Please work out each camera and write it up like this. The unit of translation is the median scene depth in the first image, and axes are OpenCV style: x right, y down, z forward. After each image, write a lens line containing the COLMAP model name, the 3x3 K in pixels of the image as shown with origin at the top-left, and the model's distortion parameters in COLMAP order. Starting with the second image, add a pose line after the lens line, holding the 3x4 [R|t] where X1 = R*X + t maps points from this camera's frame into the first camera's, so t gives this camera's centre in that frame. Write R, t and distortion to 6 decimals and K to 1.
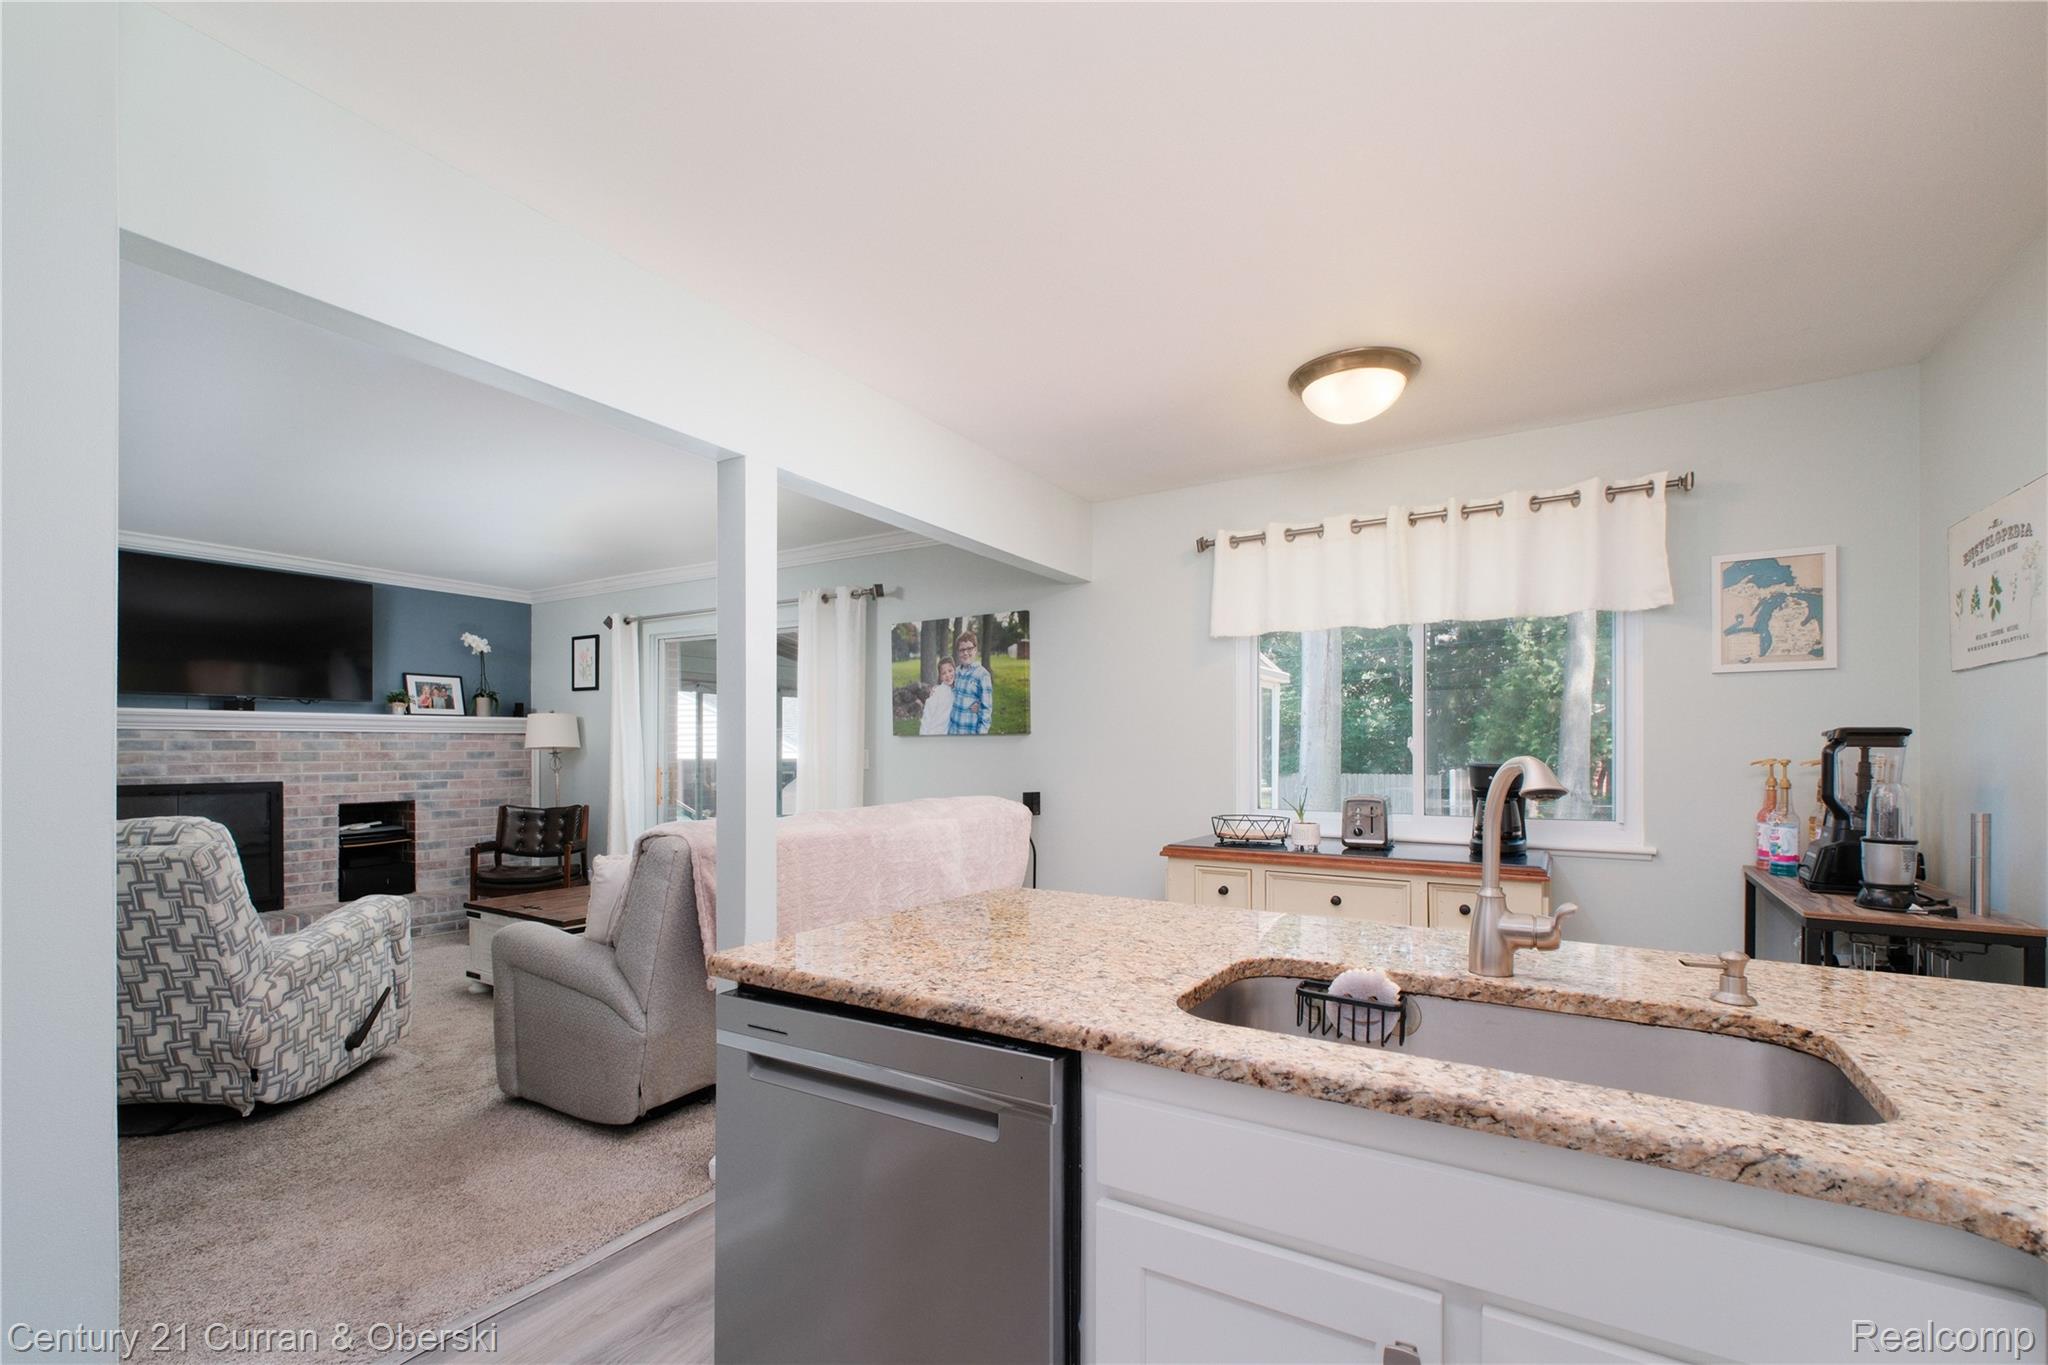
lens RADIAL K [[888.4, 0, 1021.4], [0, 888.4, 740.0], [0, 0, 1]] dist [-0.001747, 0.000238]
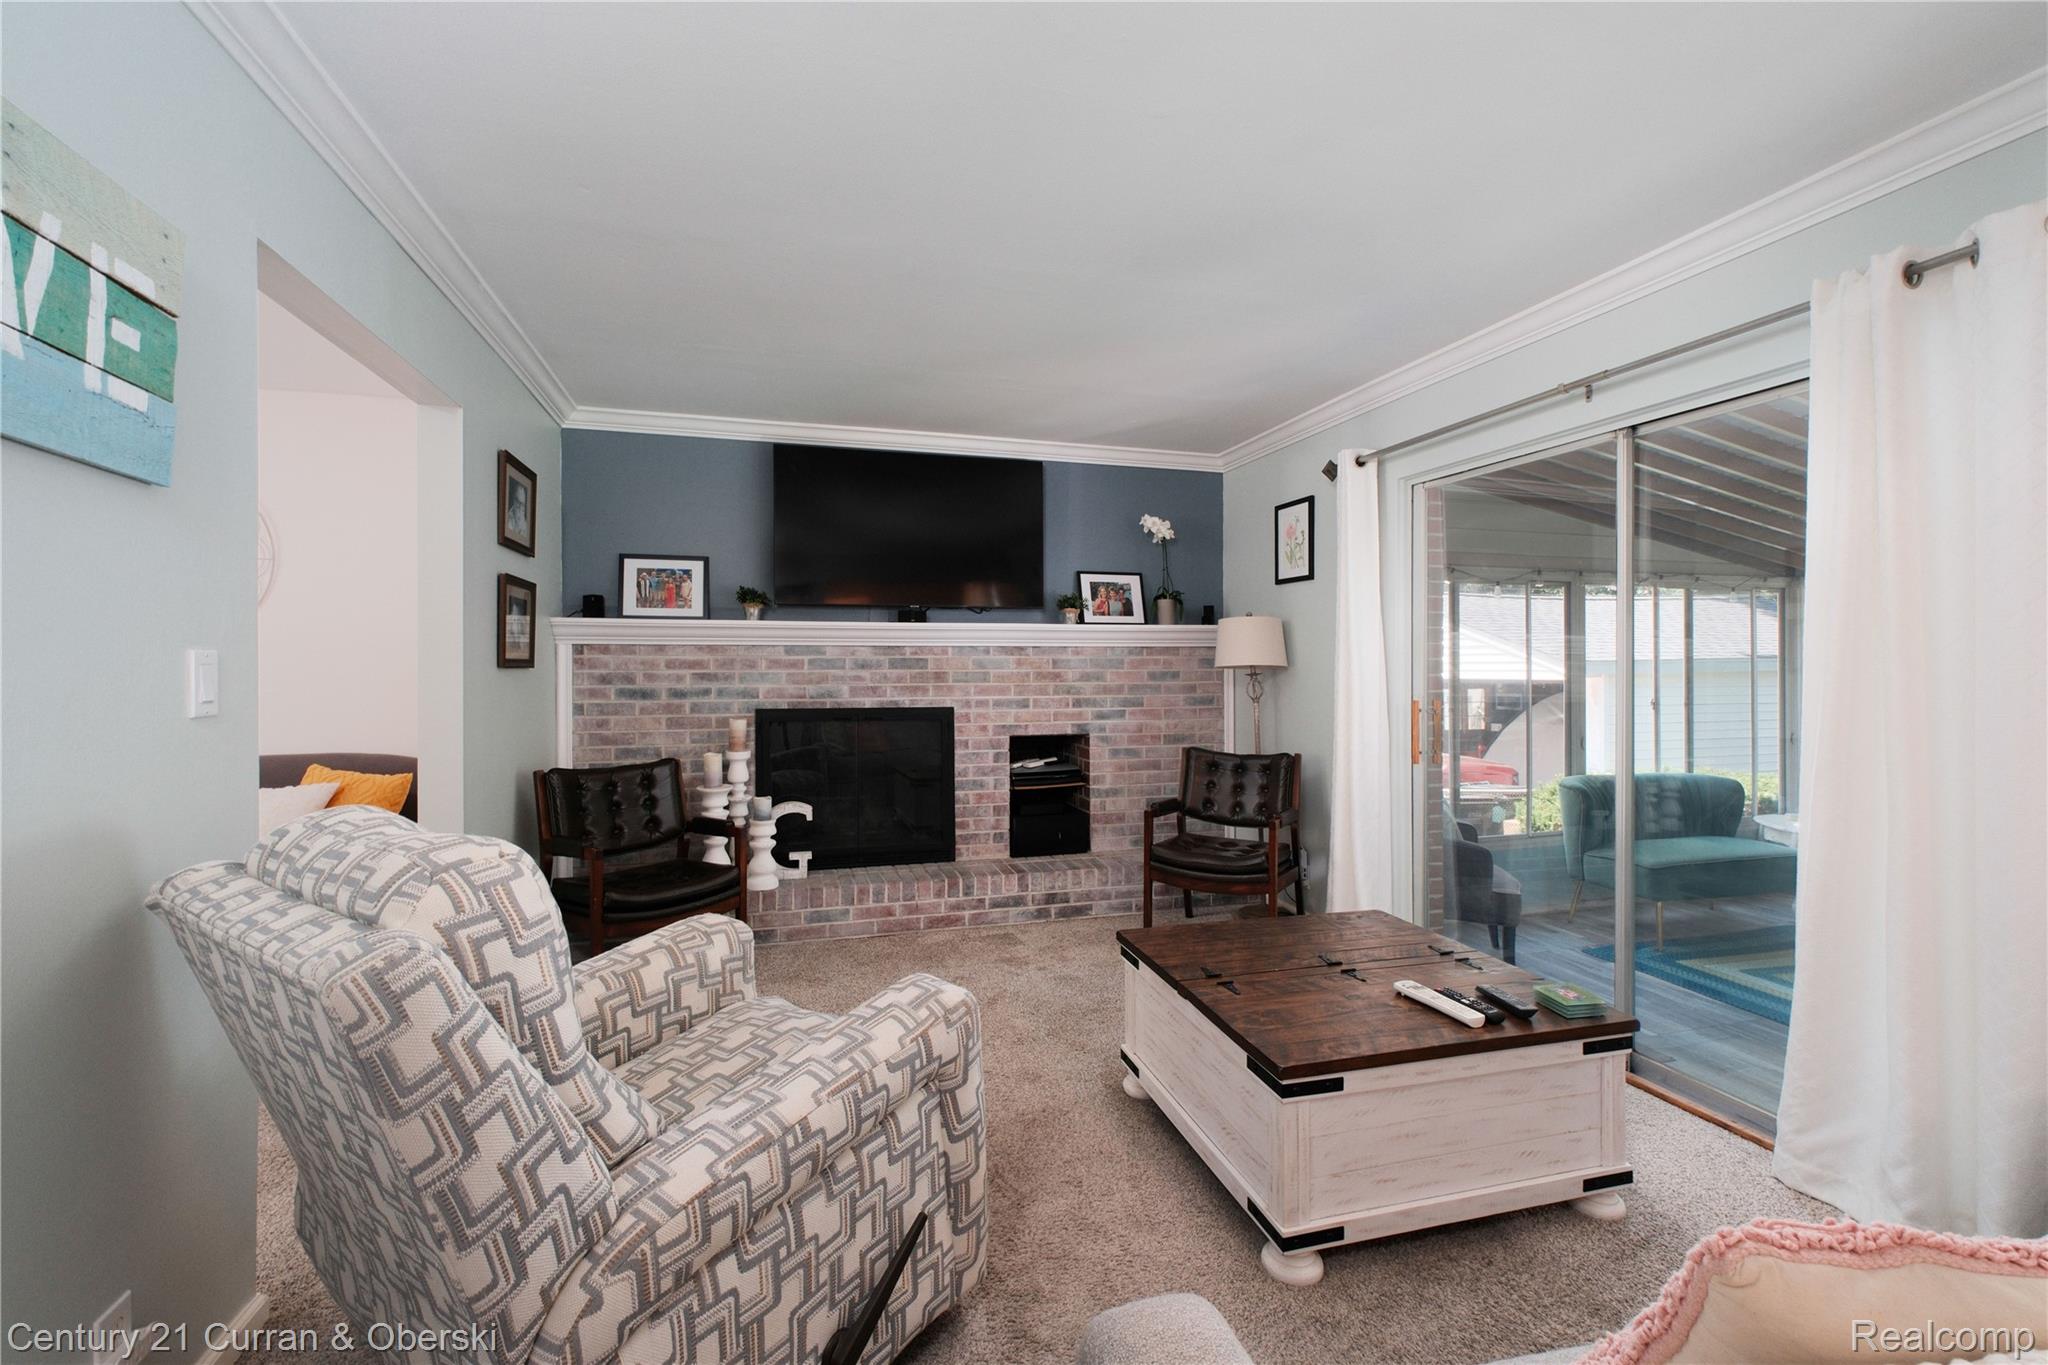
lens RADIAL K [[870.8, 0, 1023.6], [0, 870.8, 657.0], [0, 0, 1]] dist [-0.003342, -0.000039]
pose [[0.740660, -0.004284, -0.671866, -0.221172], [0.005466, 0.999985, -0.000351, 0.000653], [0.671858, -0.003413, 0.740672, 0.412105]]
